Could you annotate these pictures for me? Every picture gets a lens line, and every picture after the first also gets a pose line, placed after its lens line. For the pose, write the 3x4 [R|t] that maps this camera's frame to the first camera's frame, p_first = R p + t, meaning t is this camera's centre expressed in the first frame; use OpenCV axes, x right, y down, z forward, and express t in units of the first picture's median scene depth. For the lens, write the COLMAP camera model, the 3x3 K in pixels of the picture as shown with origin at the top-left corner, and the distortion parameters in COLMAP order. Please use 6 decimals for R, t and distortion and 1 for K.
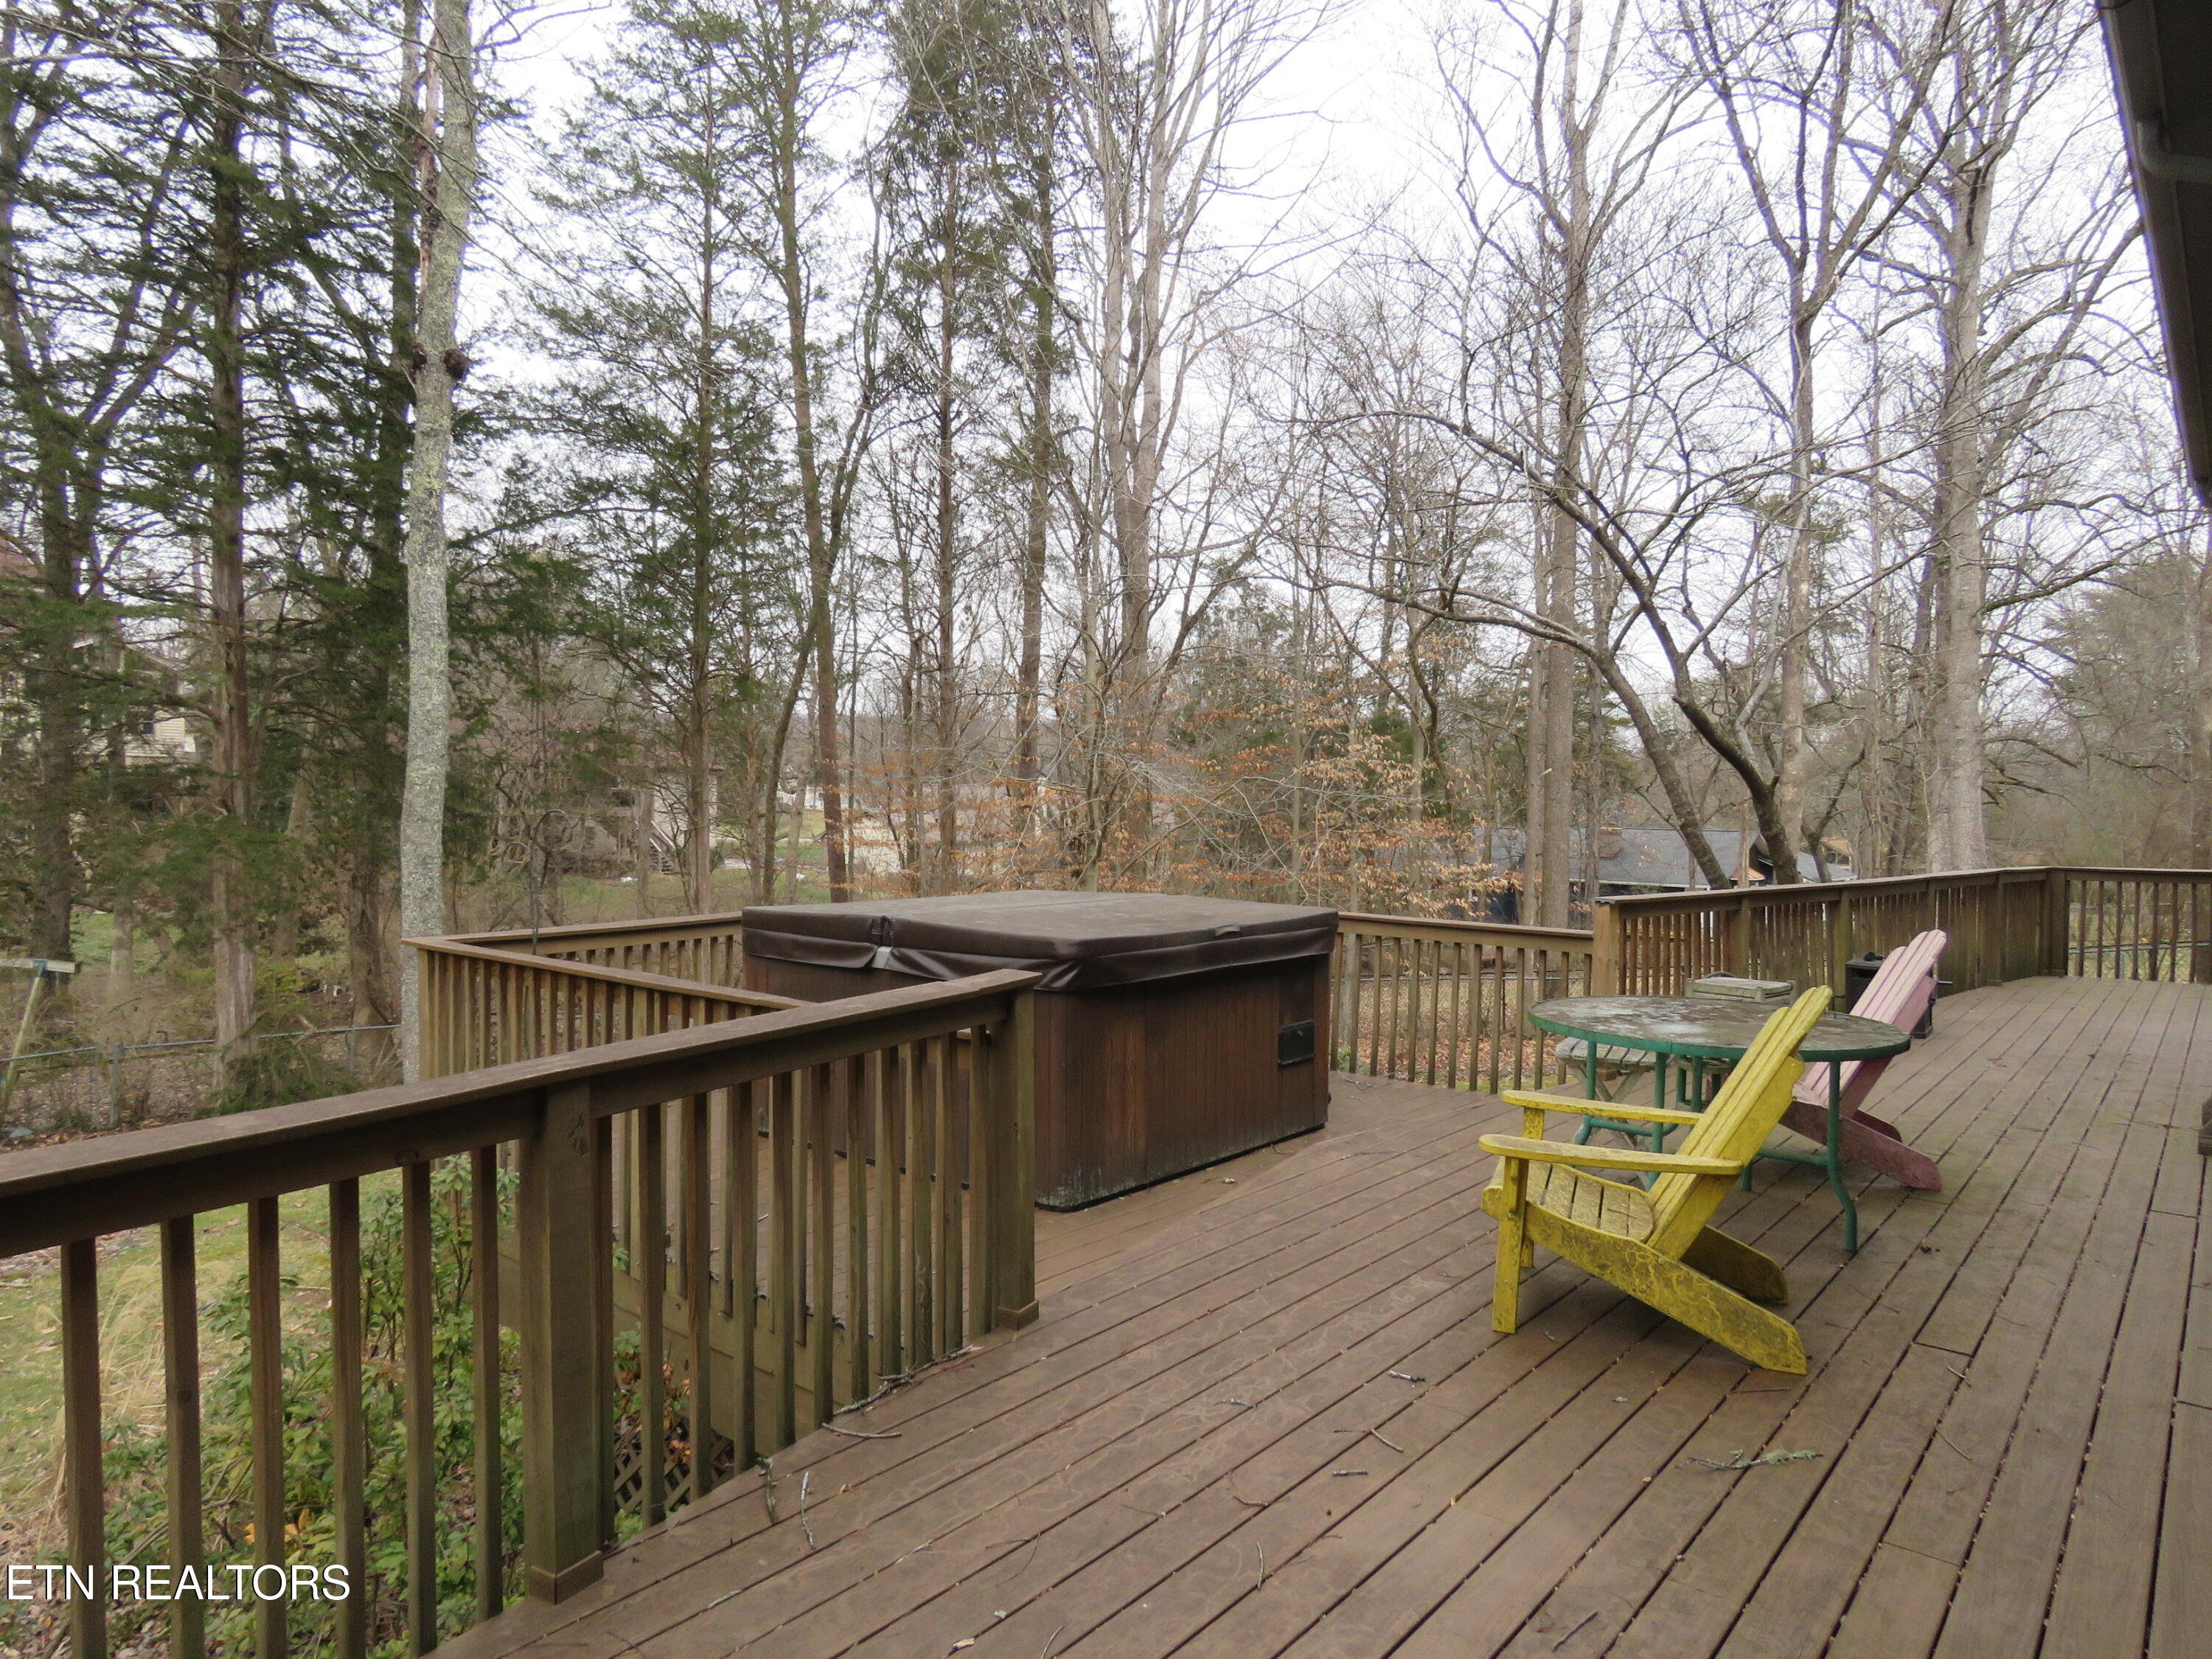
lens RADIAL K [[1395.0, 0, 1106.6], [0, 1395.0, 834.0], [0, 0, 1]] dist [-0.019867, 0.005020]
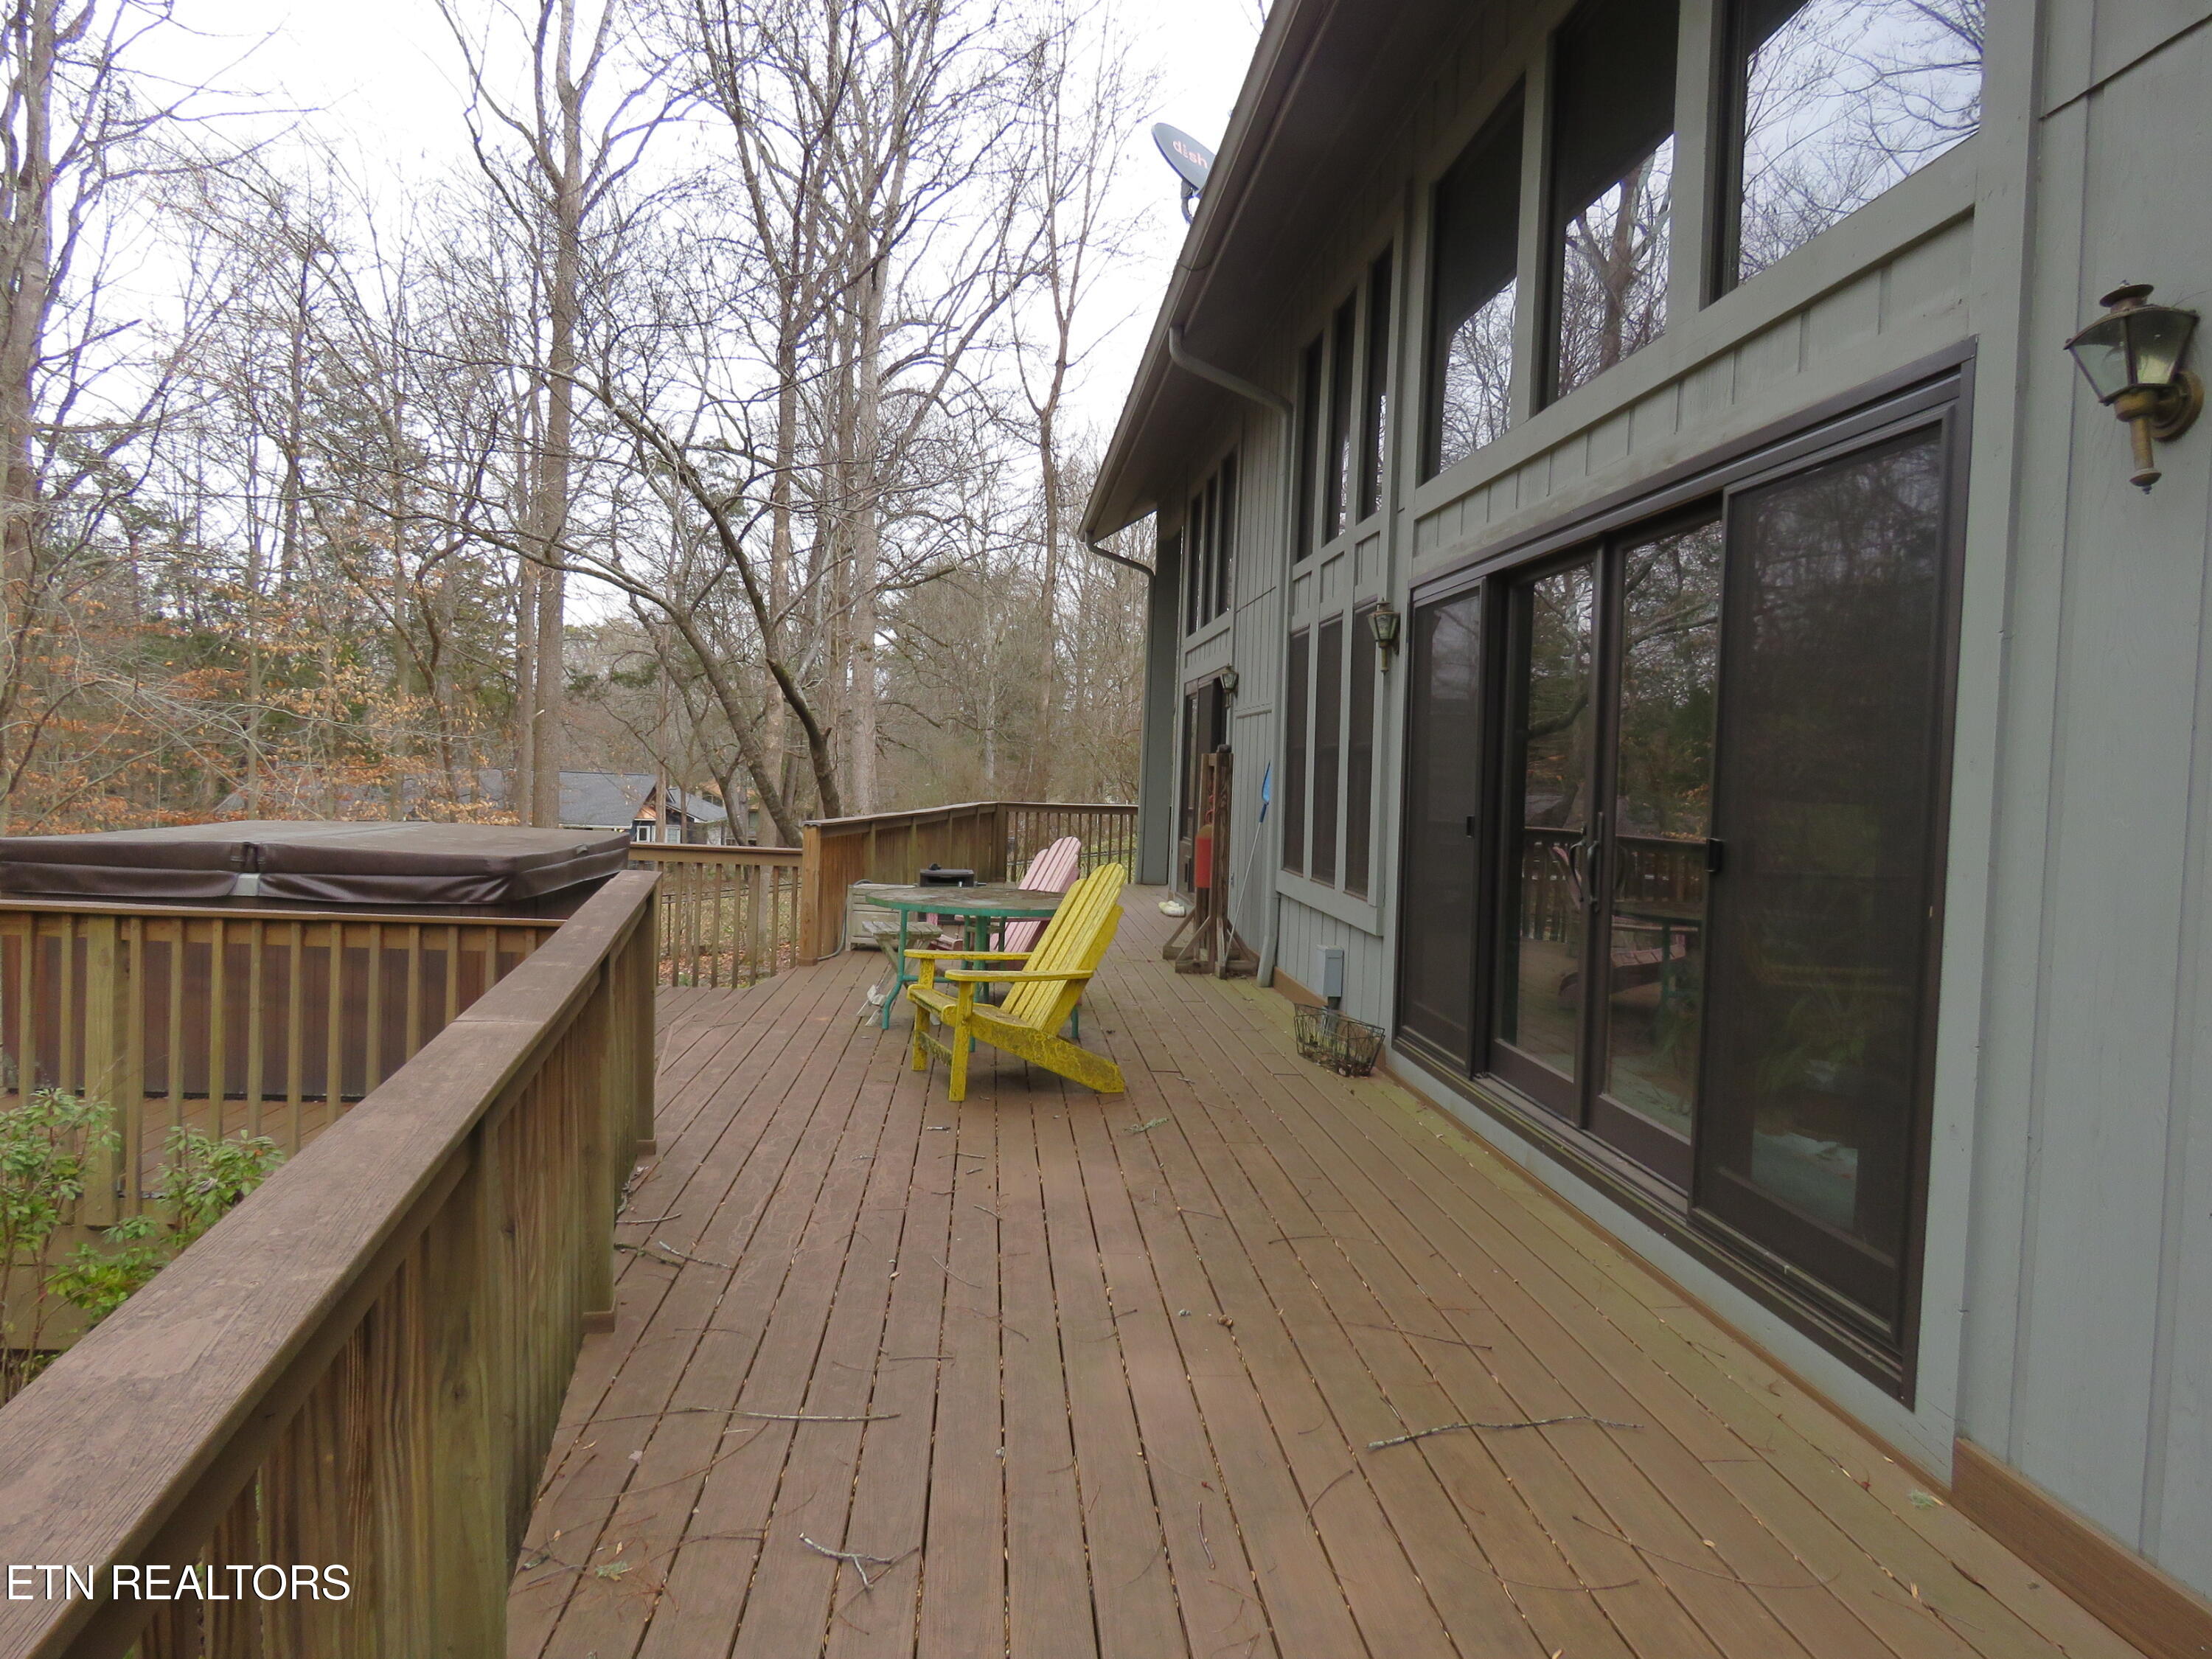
lens RADIAL K [[1395.0, 0, 1105.0], [0, 1395.0, 825.9], [0, 0, 1]] dist [-0.019867, 0.005020]
pose [[0.714737, -0.010667, 0.699312, -0.536183], [-0.014202, 0.999456, 0.029760, 0.013739], [-0.699250, -0.031203, 0.714196, -0.142773]]
